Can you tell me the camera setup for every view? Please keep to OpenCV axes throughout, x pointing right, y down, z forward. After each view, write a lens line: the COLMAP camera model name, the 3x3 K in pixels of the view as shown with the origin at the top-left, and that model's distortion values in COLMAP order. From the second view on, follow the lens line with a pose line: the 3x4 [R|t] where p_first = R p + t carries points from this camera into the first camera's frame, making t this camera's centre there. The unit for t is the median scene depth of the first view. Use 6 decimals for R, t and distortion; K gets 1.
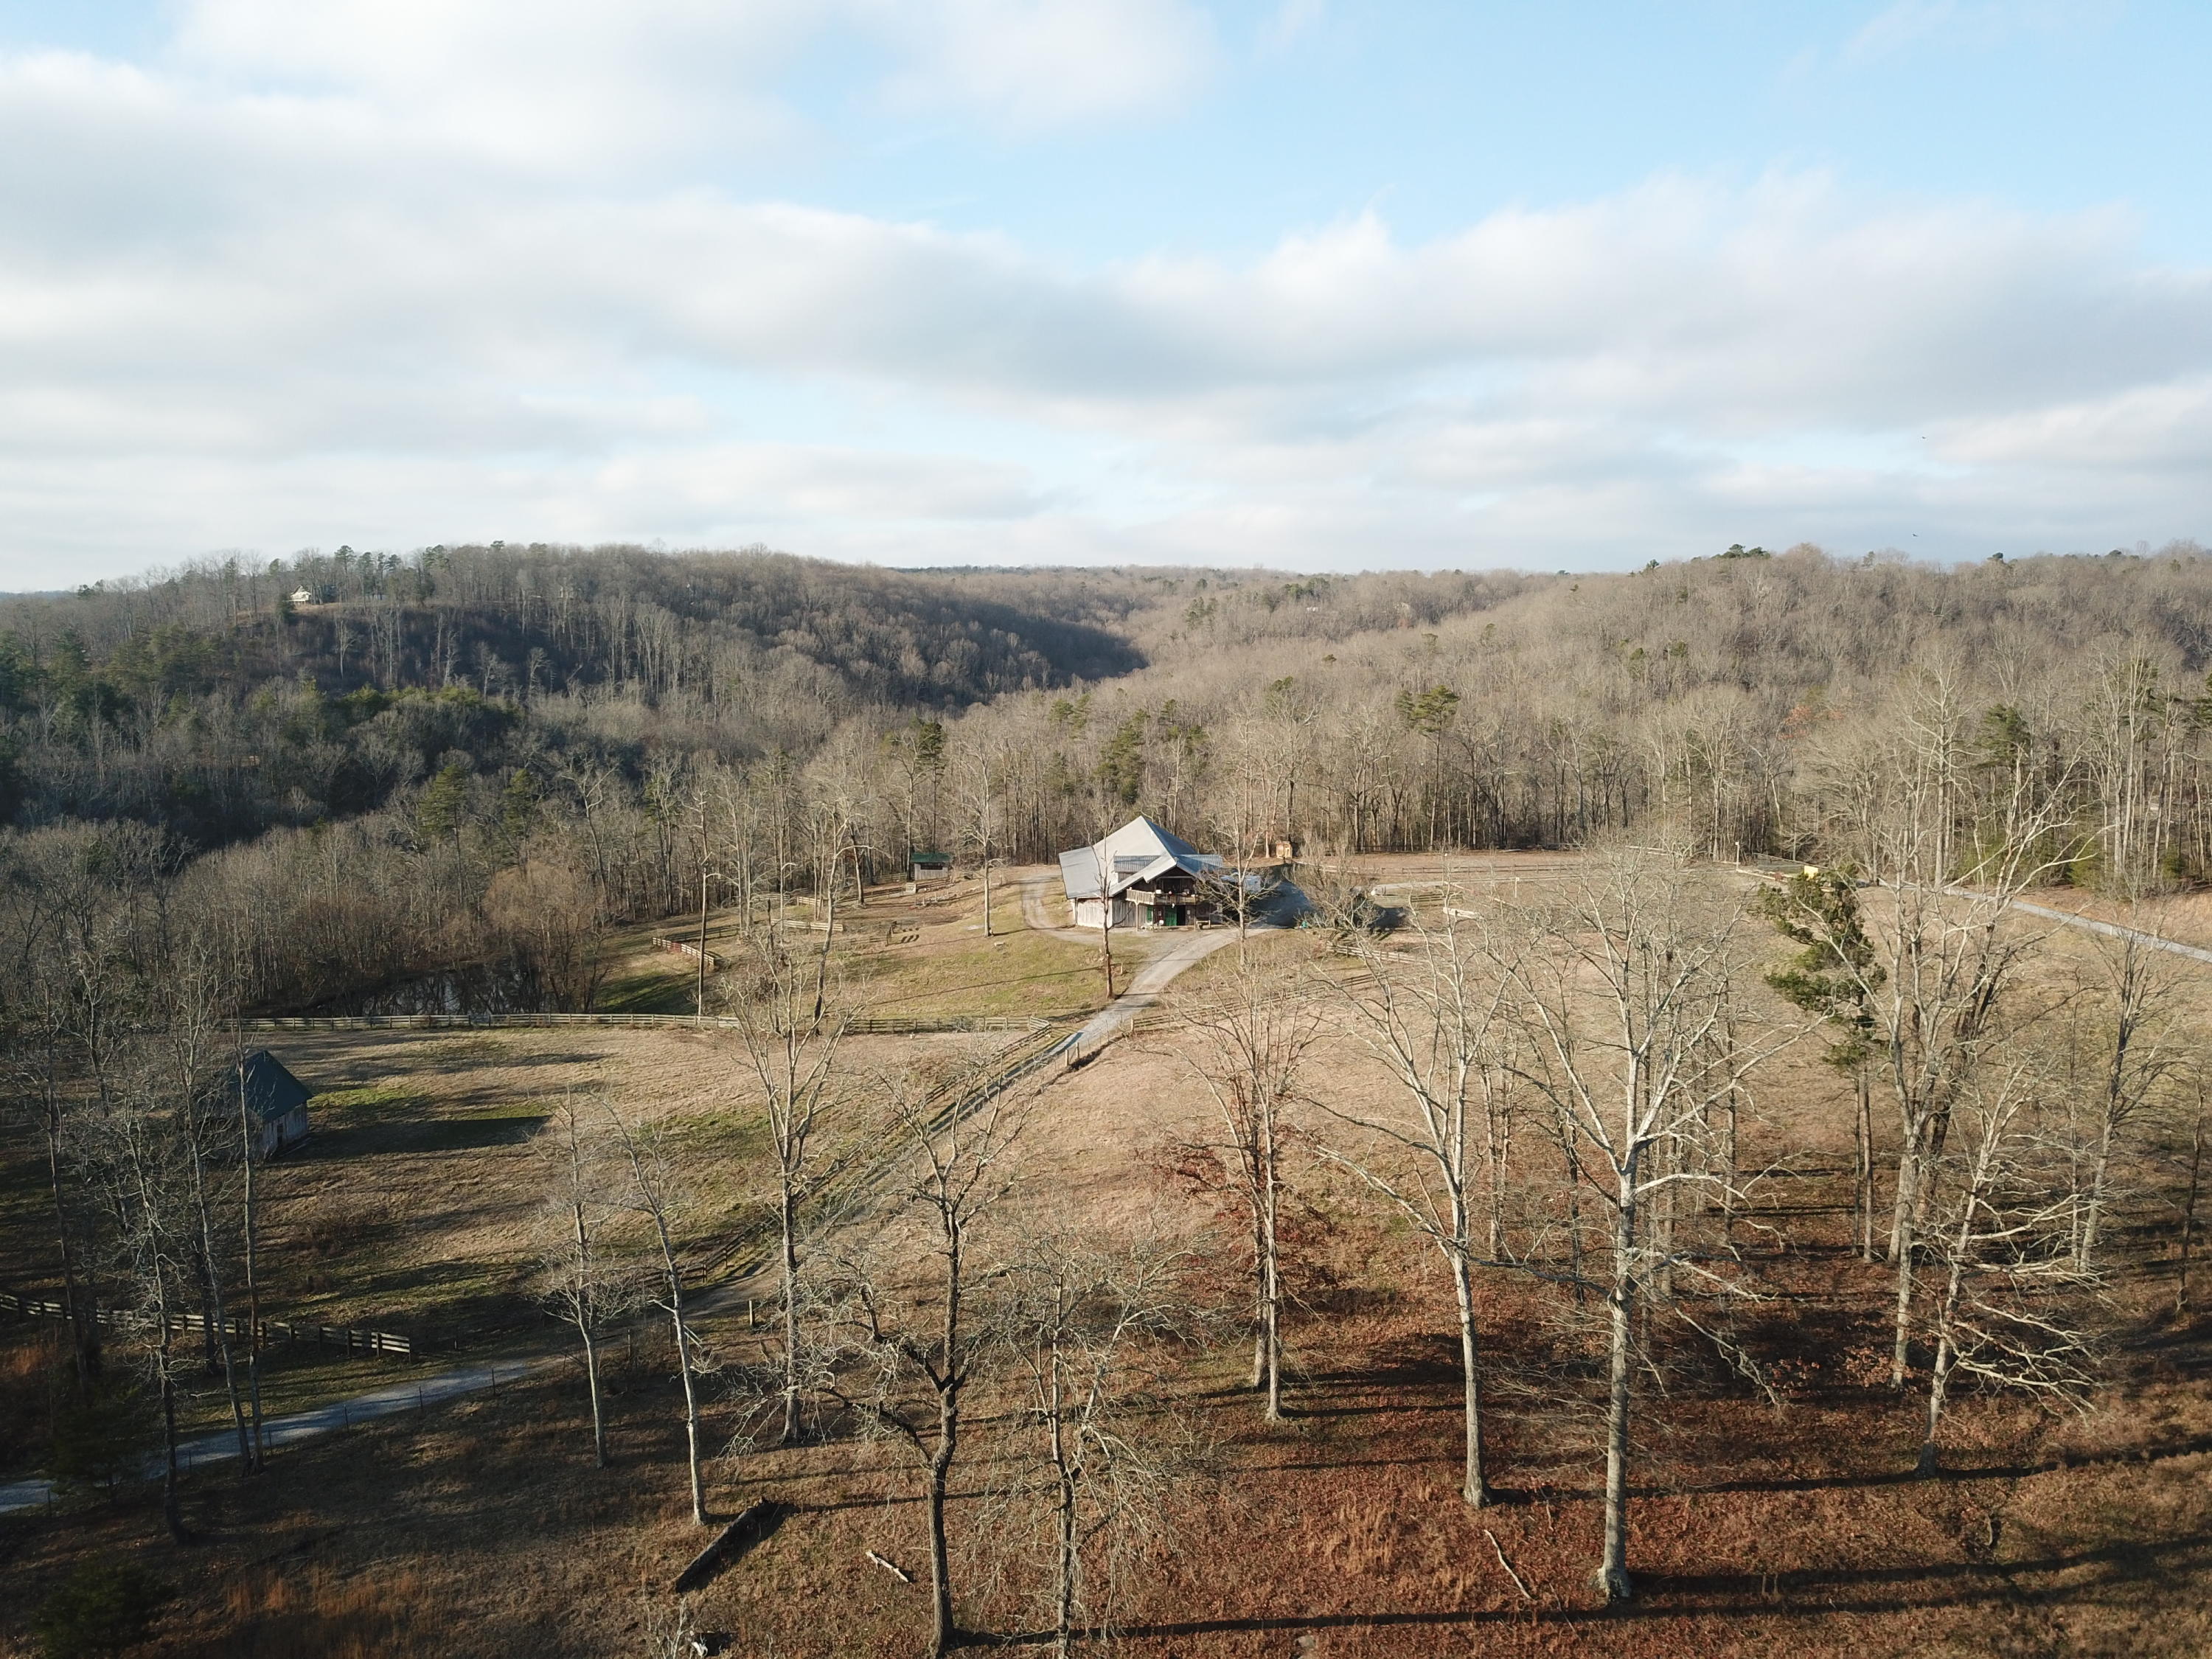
lens RADIAL K [[1682.9, 0, 1127.2], [0, 1682.9, 811.8], [0, 0, 1]] dist [0.022852, -0.023375]
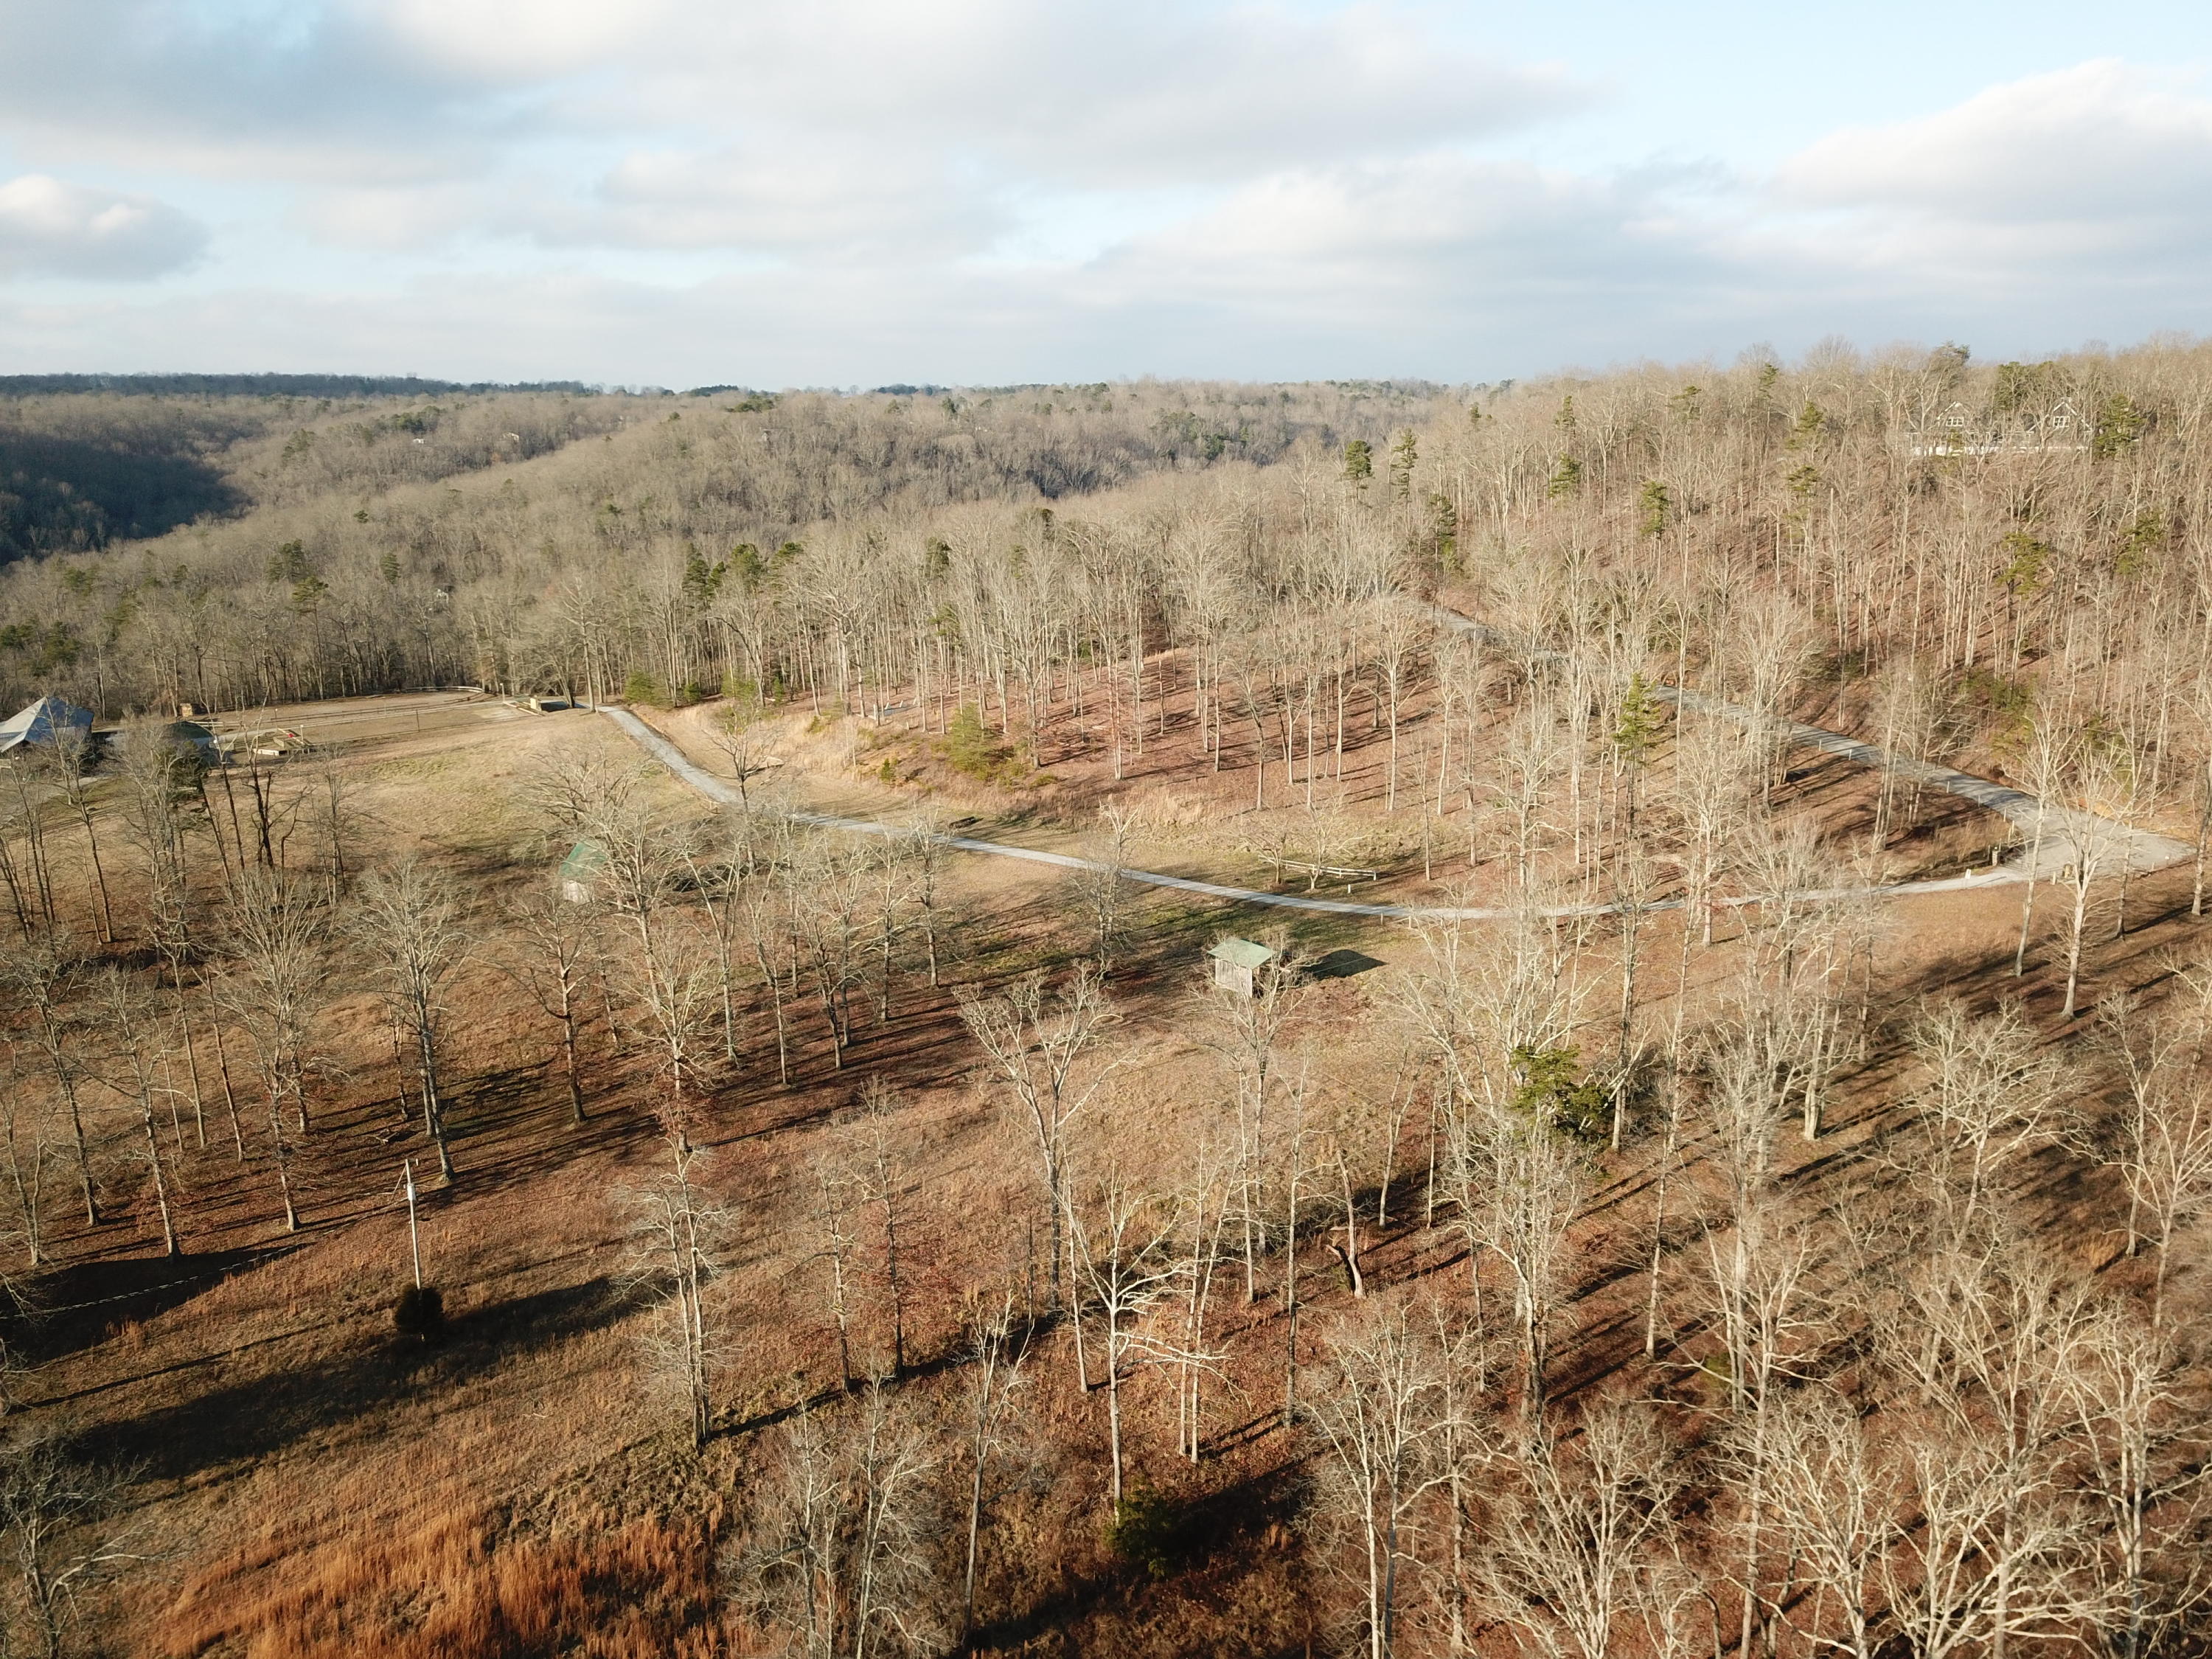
lens RADIAL K [[1682.9, 0, 1105.7], [0, 1682.9, 829.4], [0, 0, 1]] dist [0.022852, -0.023375]
pose [[0.907658, -0.114321, 0.403841, 0.285068], [0.062139, 0.988188, 0.140080, -0.035293], [-0.415085, -0.102051, 0.904041, -0.720272]]
